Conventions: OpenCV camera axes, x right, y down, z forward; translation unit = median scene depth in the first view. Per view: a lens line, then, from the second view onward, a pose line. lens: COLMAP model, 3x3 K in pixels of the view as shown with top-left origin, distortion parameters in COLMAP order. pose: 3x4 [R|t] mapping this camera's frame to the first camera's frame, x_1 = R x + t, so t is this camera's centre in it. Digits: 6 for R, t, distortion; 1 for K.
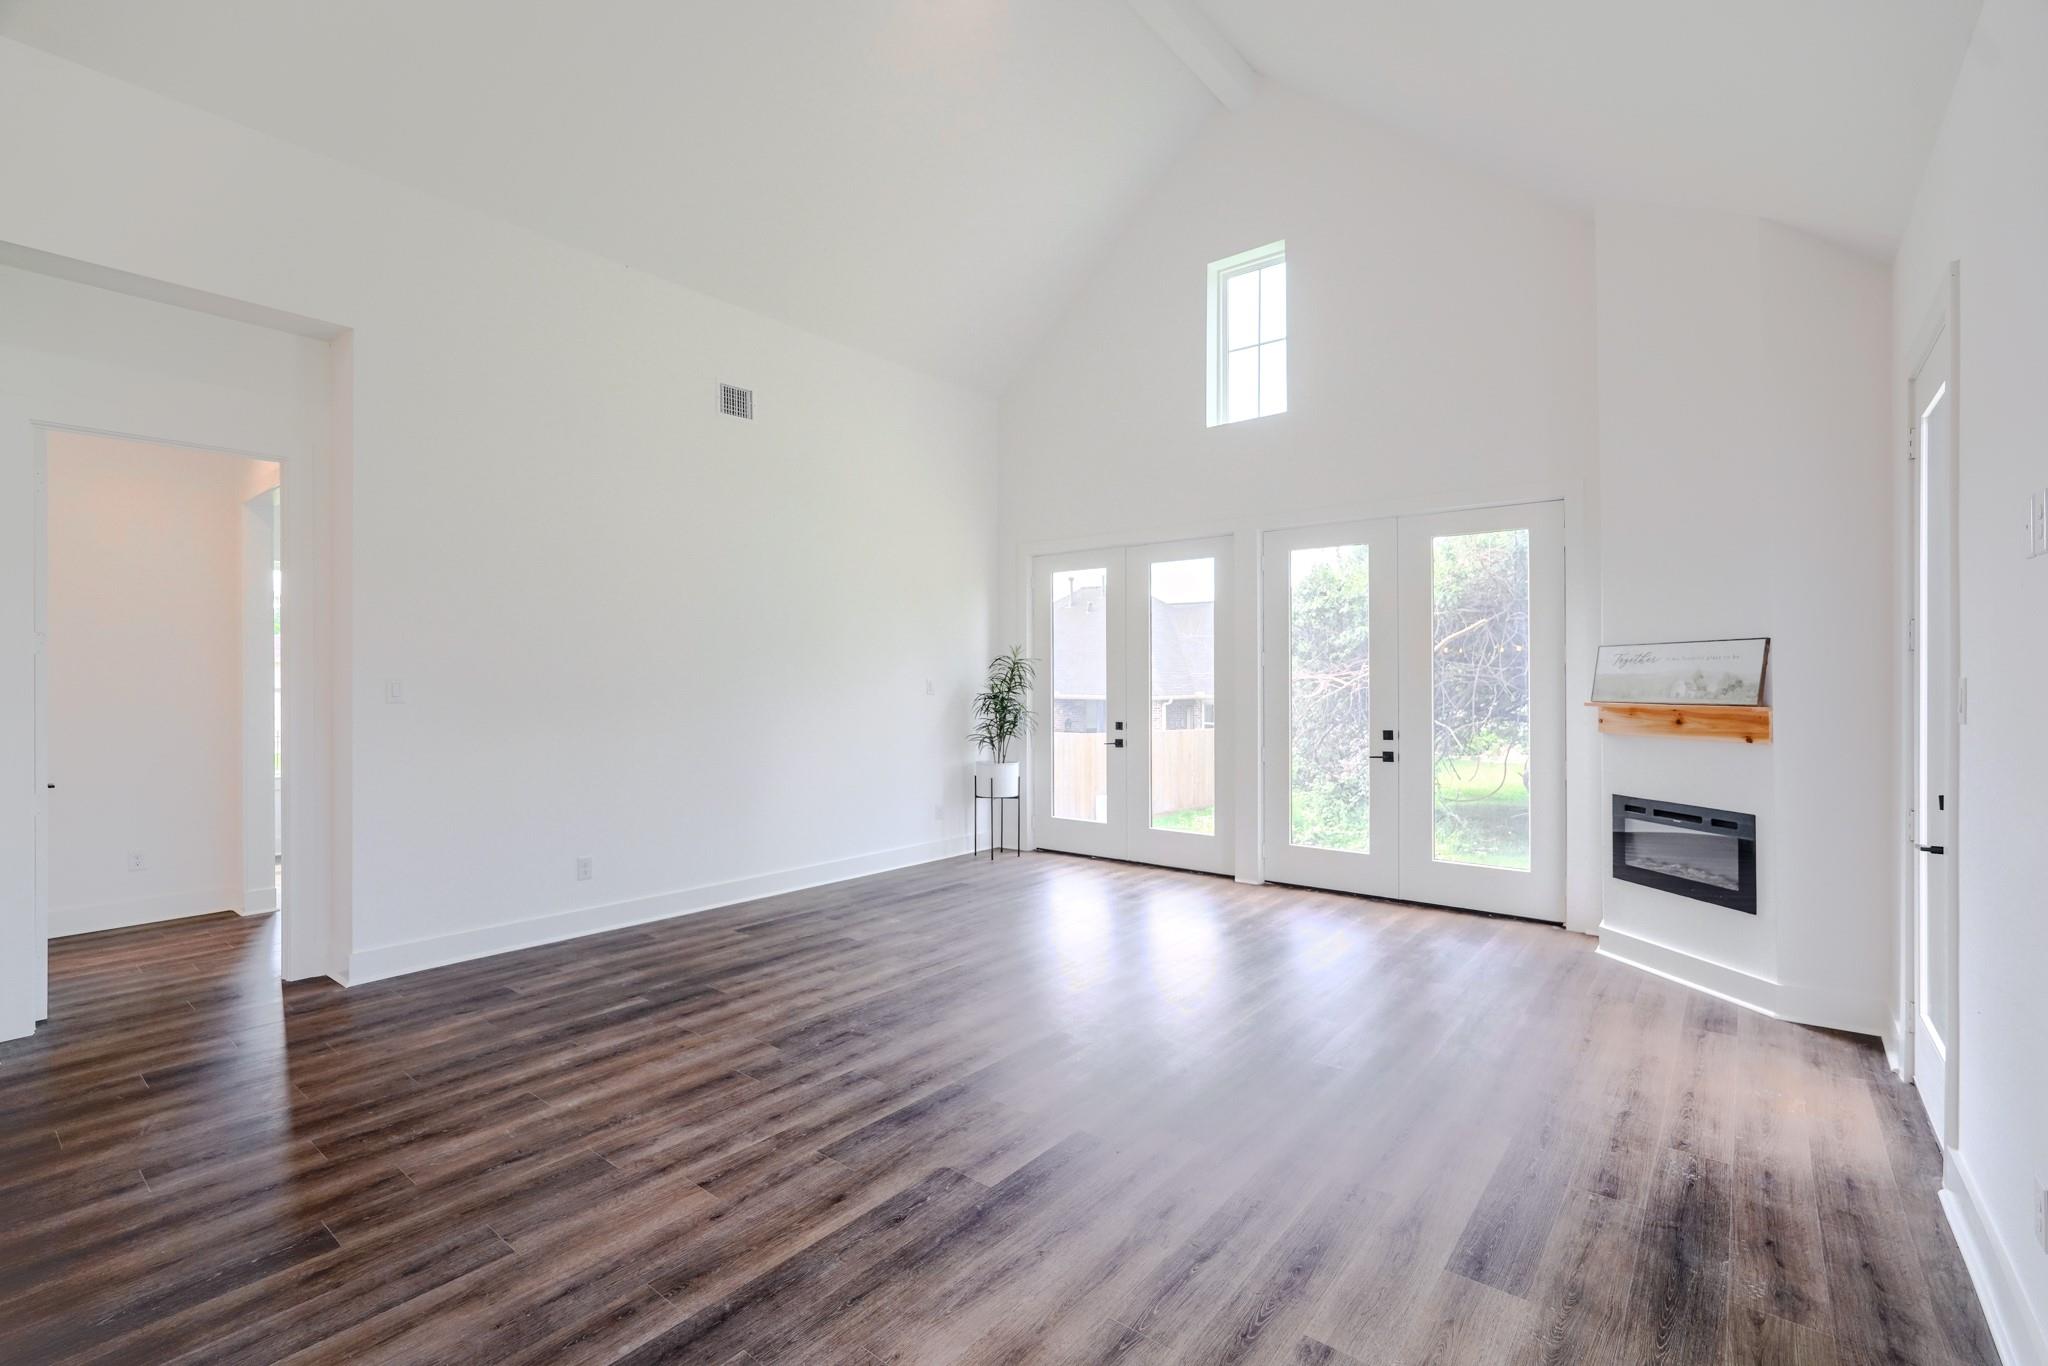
lens RADIAL K [[913.1, 0, 1024.0], [0, 913.1, 683.0], [0, 0, 1]] dist [-0.019757, 0.009479]
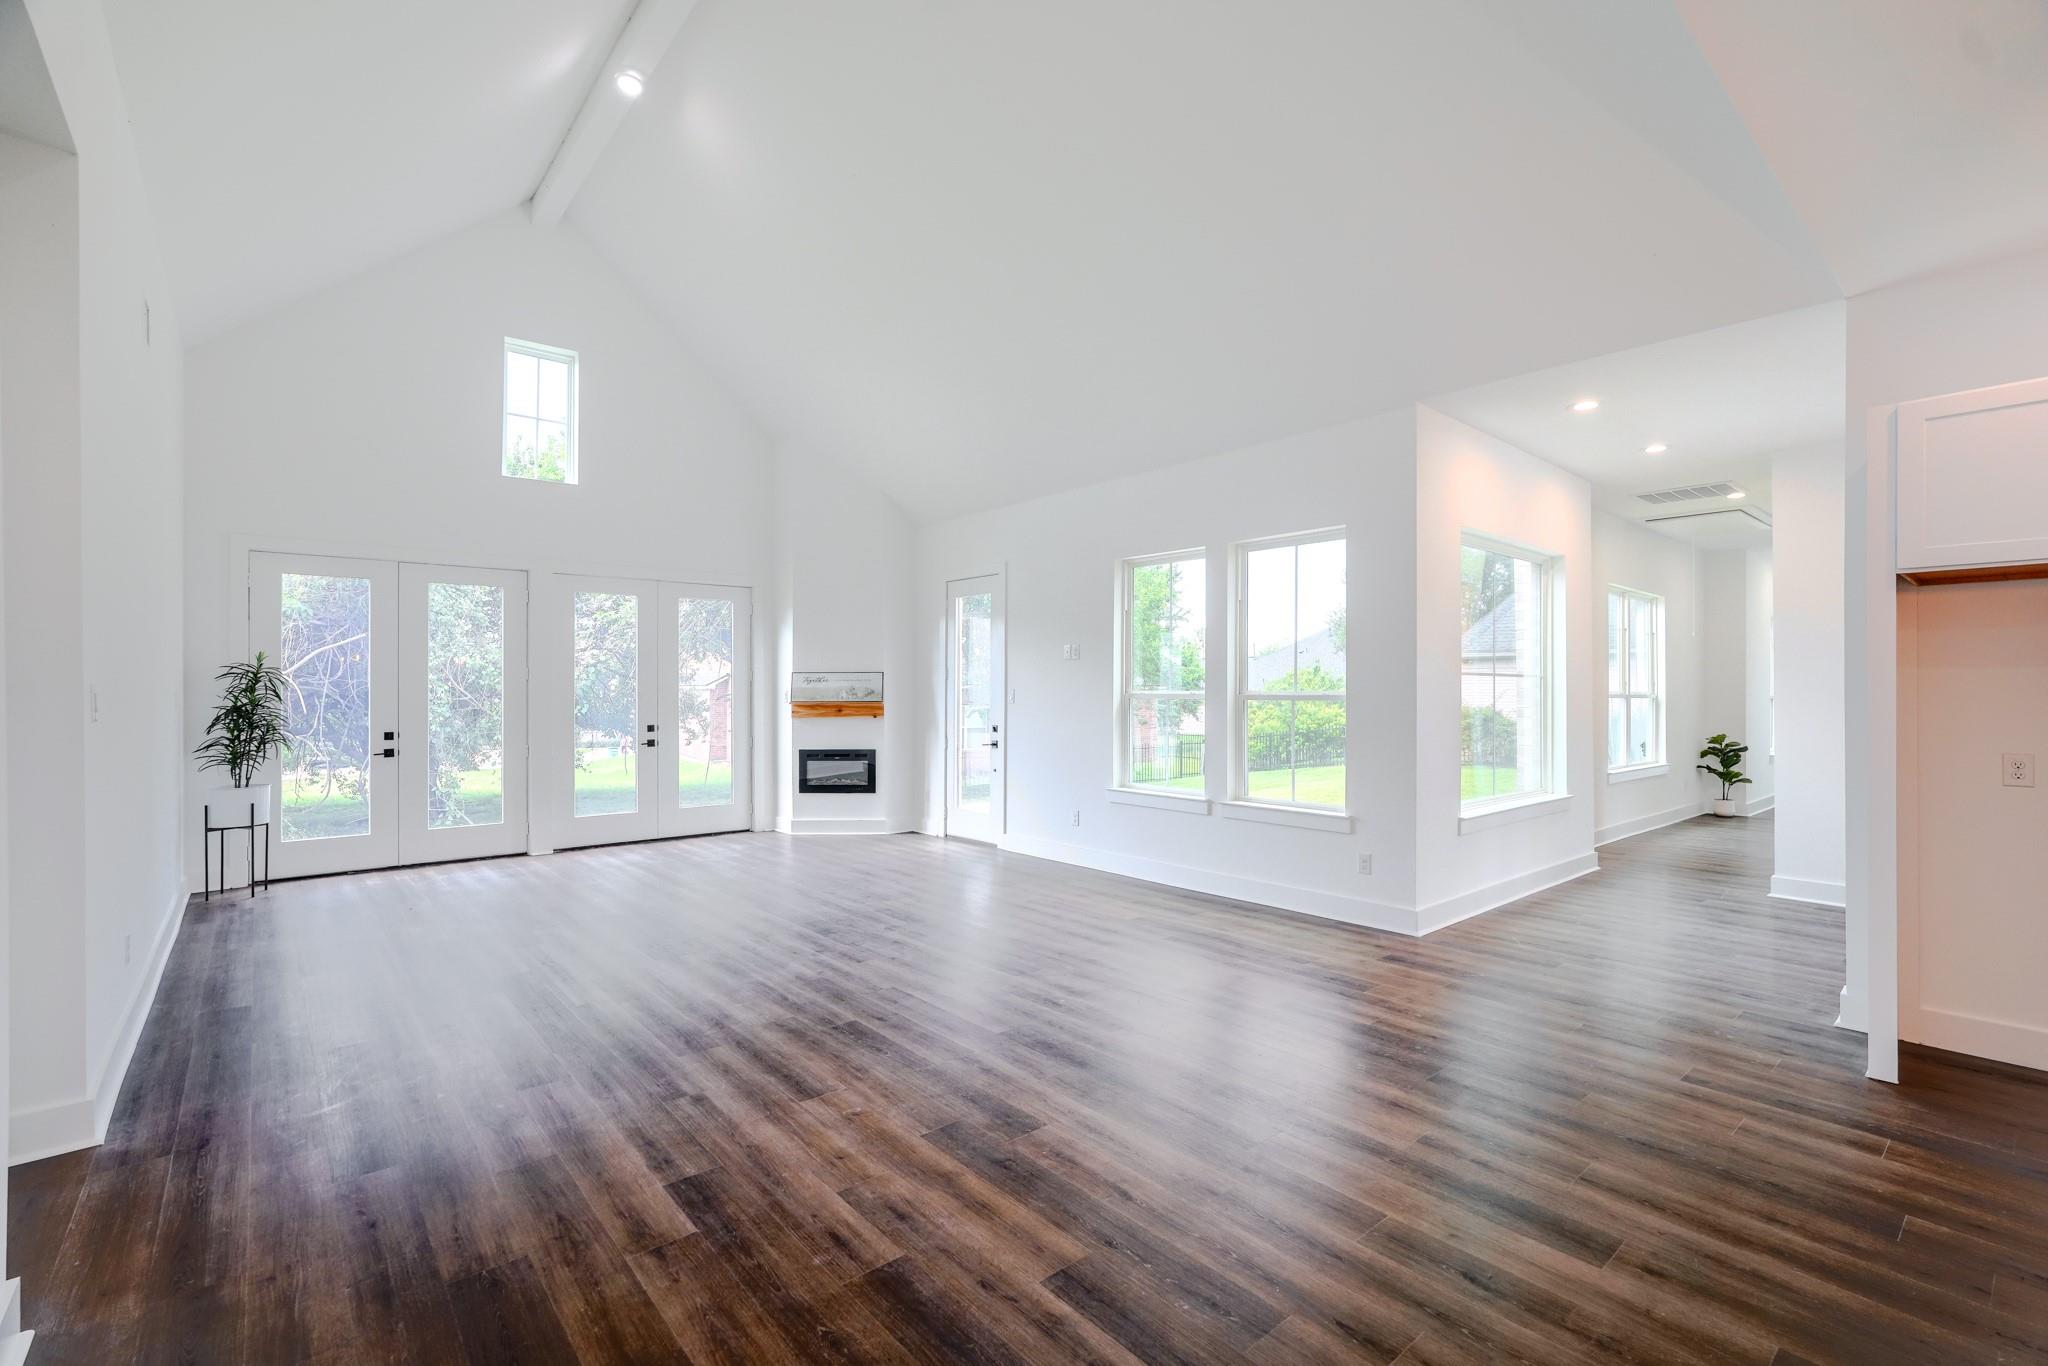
lens RADIAL K [[900.3, 0, 1023.5], [0, 900.3, 694.0], [0, 0, 1]] dist [-0.015865, 0.008458]
pose [[0.184648, -0.003123, 0.982800, -1.141302], [0.004800, 0.999986, 0.002276, 0.001784], [-0.982793, 0.004298, 0.184661, 0.177992]]
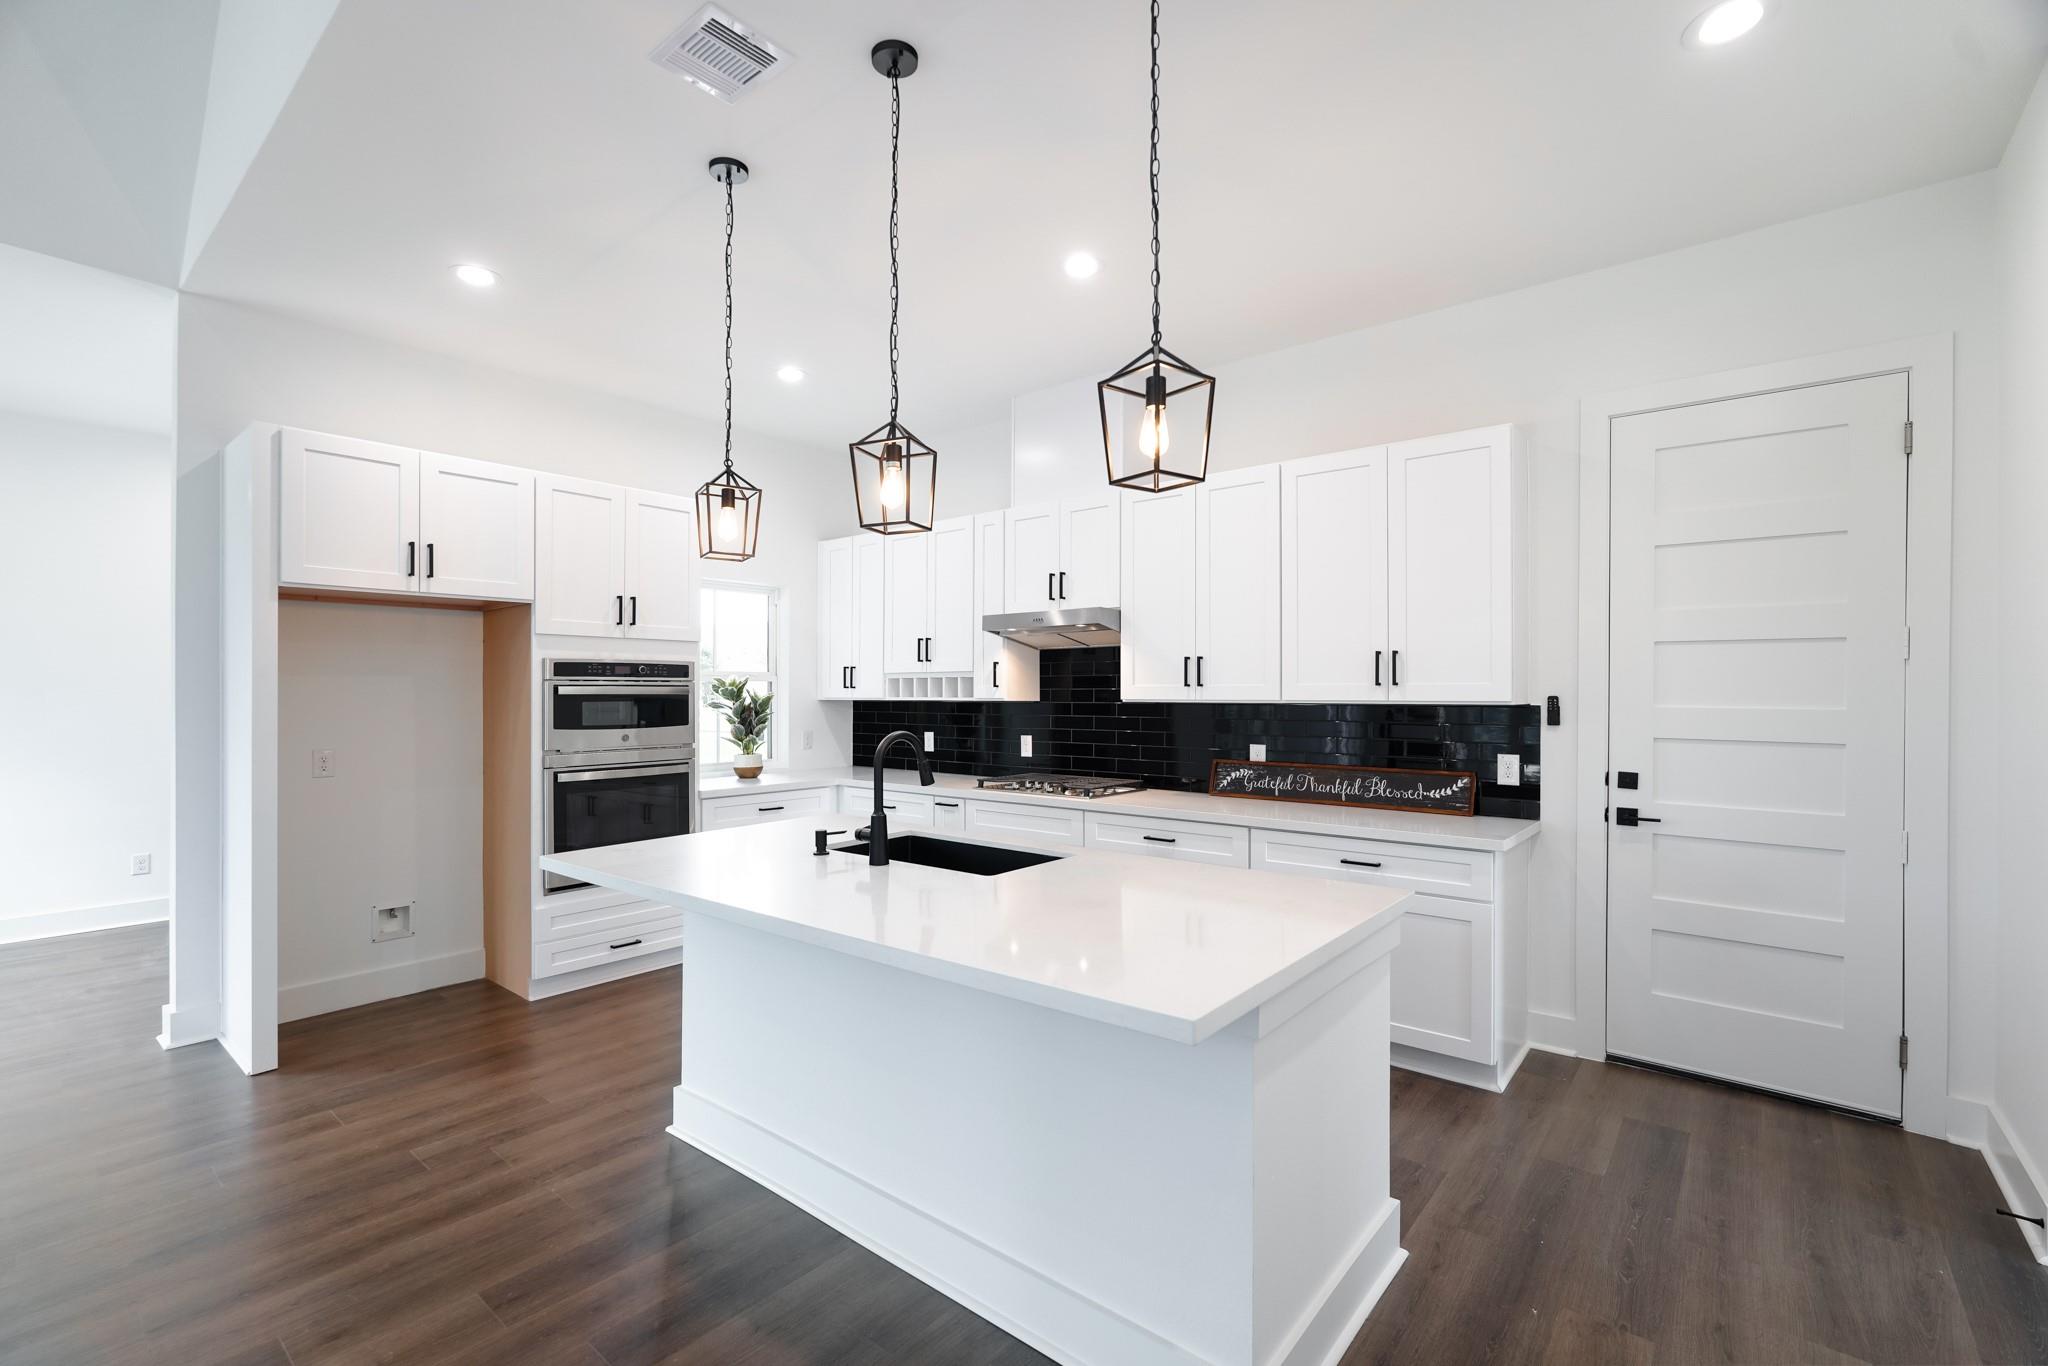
lens RADIAL K [[900.3, 0, 1023.5], [0, 900.3, 694.0], [0, 0, 1]] dist [-0.015865, 0.008458]
pose [[-0.999922, 0.004204, 0.011753, -0.953436], [0.004293, 0.999962, 0.007525, 0.001046], [-0.011721, 0.007574, -0.999903, 0.360036]]
